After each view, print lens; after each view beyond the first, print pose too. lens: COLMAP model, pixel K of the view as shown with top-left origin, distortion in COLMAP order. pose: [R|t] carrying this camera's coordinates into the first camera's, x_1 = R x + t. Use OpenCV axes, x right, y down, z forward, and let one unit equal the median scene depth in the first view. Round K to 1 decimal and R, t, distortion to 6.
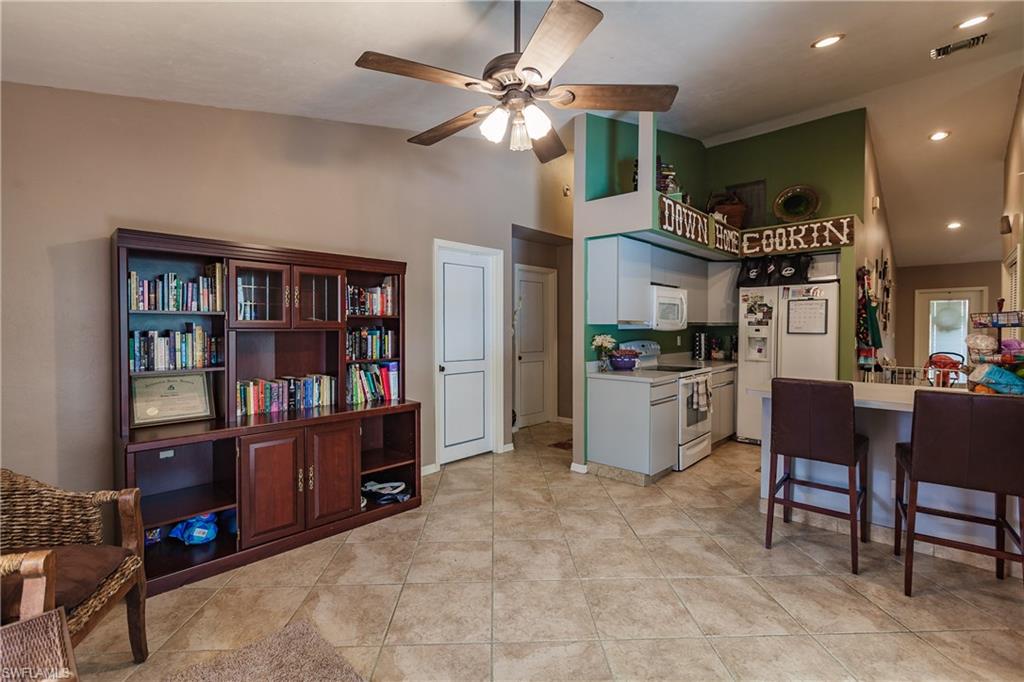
lens RADIAL K [[460.3, 0, 514.1], [0, 460.3, 336.2], [0, 0, 1]] dist [-0.001536, -0.000471]
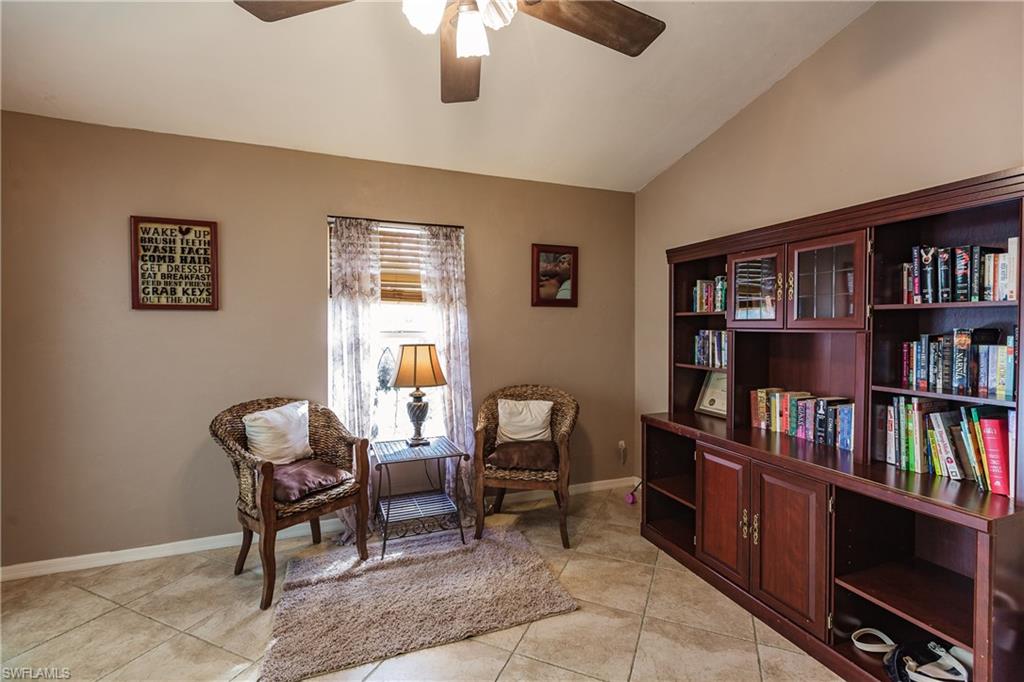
lens RADIAL K [[460.3, 0, 515.8], [0, 460.3, 338.5], [0, 0, 1]] dist [-0.001536, -0.000471]
pose [[-0.449769, 0.026103, -0.892764, 0.423814], [-0.012699, 0.999285, 0.035616, -0.025597], [0.893055, 0.027356, -0.449115, 1.057472]]
